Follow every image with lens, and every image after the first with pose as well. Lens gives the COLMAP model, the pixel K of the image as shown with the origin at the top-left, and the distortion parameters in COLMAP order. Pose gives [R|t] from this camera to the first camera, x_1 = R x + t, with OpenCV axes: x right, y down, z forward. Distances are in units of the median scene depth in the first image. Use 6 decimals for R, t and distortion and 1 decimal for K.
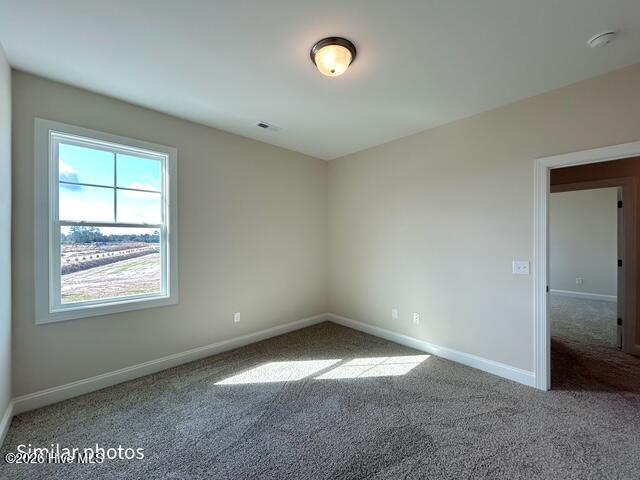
lens RADIAL K [[259.2, 0, 320.6], [0, 259.2, 242.1], [0, 0, 1]] dist [-0.004571, 0.000388]
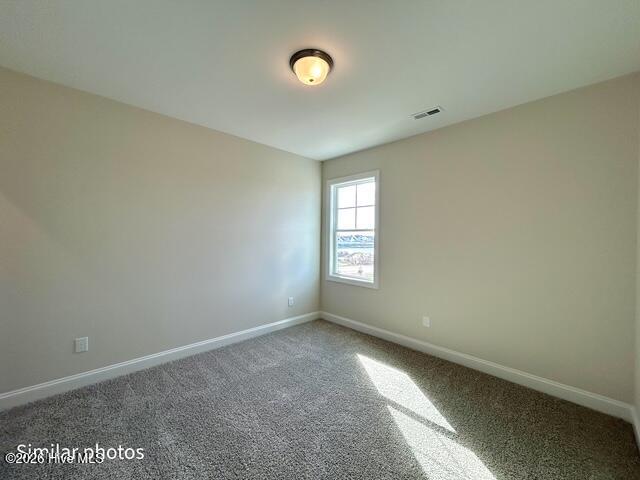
lens RADIAL K [[259.2, 0, 320.6], [0, 259.2, 245.6], [0, 0, 1]] dist [-0.004571, 0.000388]
pose [[0.016960, 0.034361, -0.999266, 0.780235], [-0.022058, 0.999179, 0.033984, -0.022679], [0.999613, 0.021466, 0.017704, 0.726299]]
